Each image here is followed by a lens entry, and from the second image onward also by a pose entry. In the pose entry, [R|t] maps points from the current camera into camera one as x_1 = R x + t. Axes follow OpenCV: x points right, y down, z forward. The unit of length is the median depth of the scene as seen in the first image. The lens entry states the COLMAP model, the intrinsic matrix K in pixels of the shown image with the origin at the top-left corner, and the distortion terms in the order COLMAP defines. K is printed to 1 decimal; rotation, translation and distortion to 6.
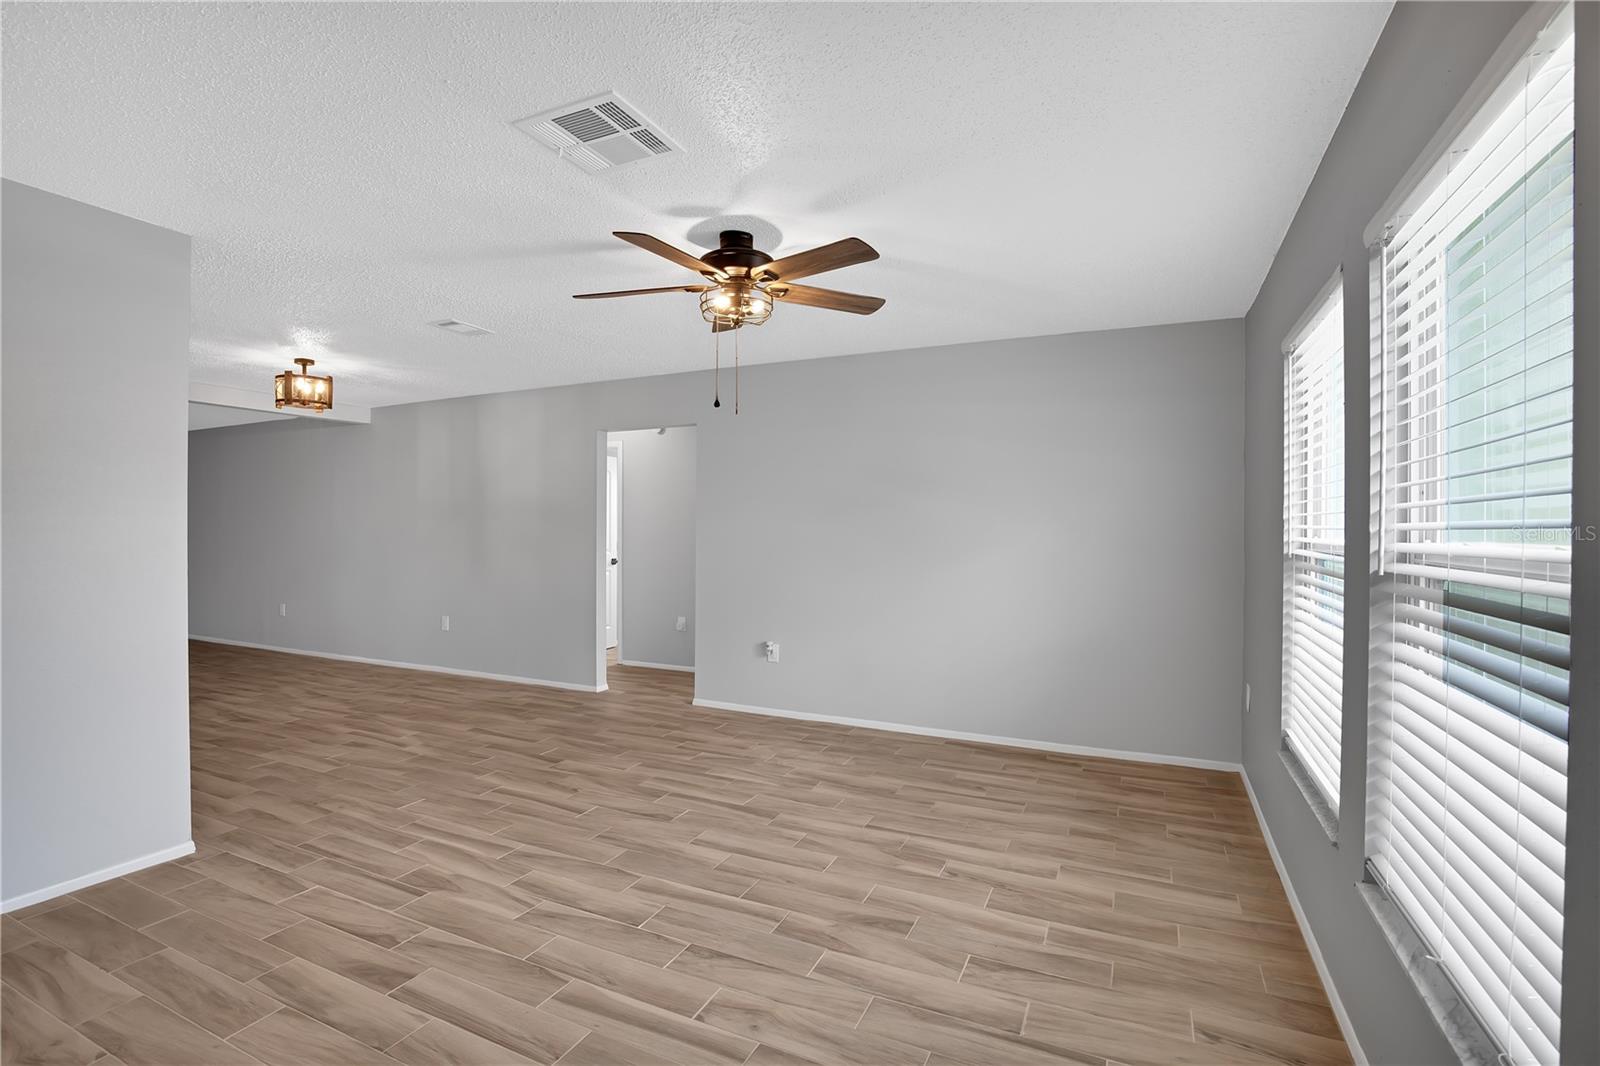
lens RADIAL K [[731.8, 0, 801.2], [0, 731.8, 535.6], [0, 0, 1]] dist [-0.018940, 0.002381]
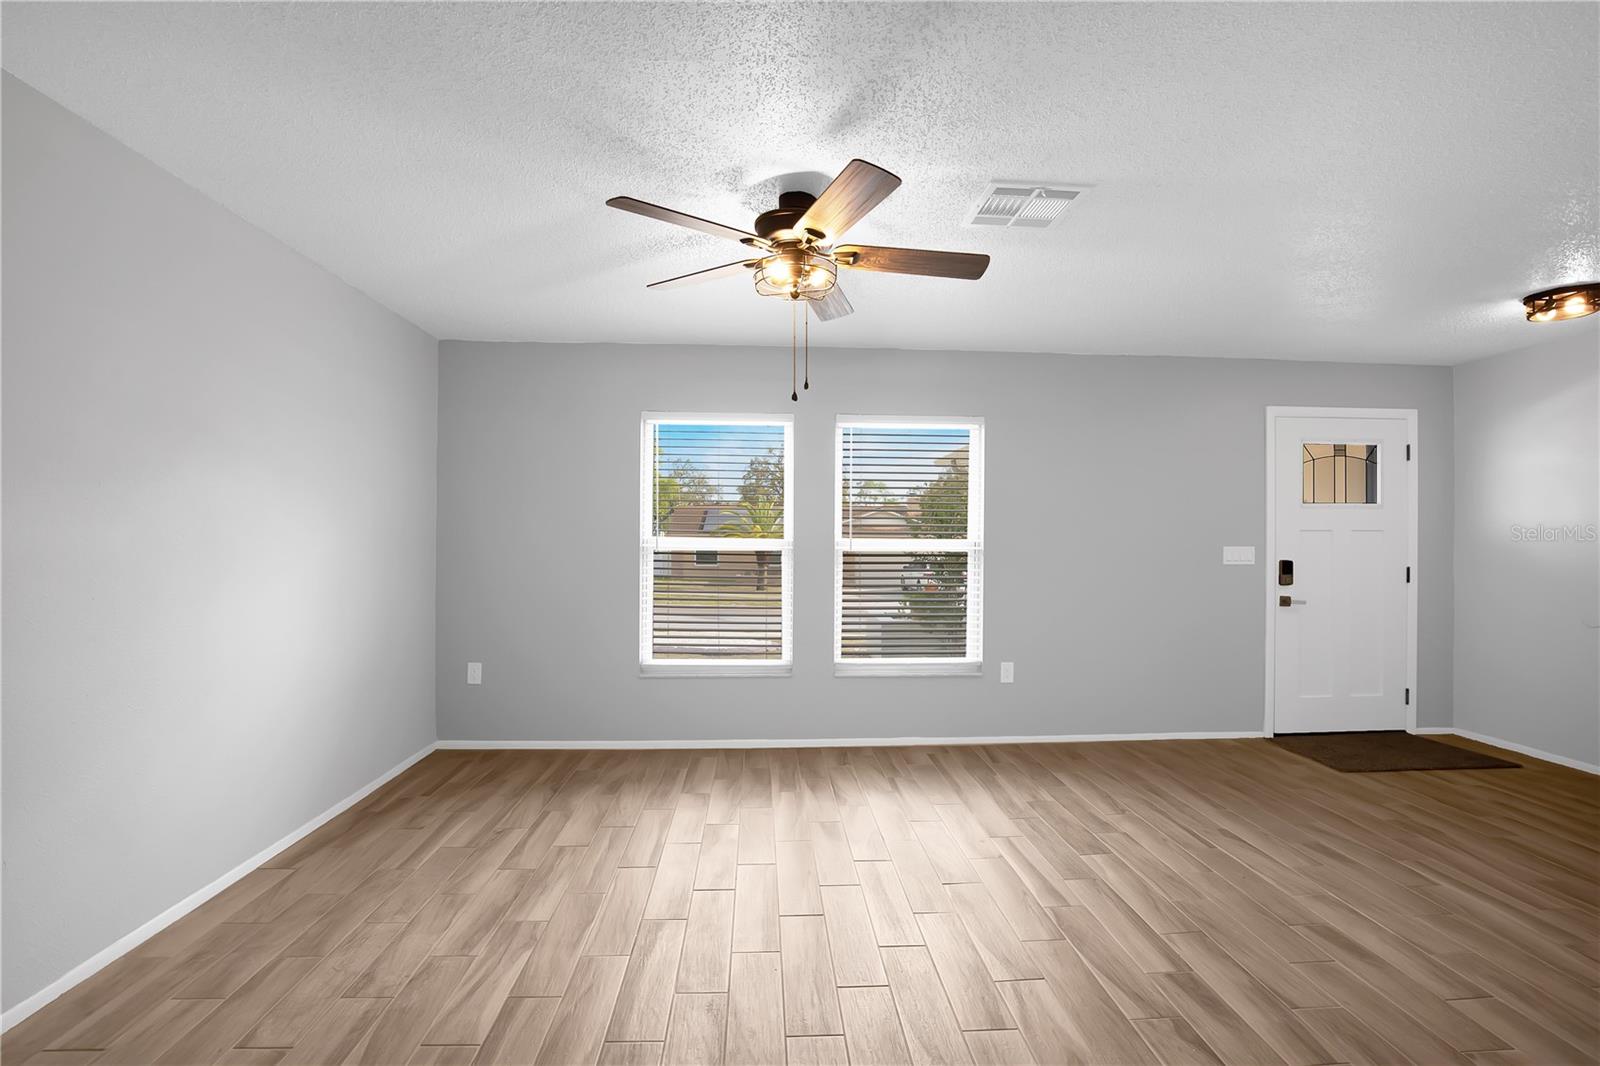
lens RADIAL K [[731.8, 0, 801.9], [0, 731.8, 534.1], [0, 0, 1]] dist [-0.018940, 0.002381]
pose [[-0.472930, -0.002113, 0.881098, -0.658801], [-0.004306, 0.999991, 0.000087, -0.003957], [-0.881090, -0.003752, -0.472934, 1.072665]]
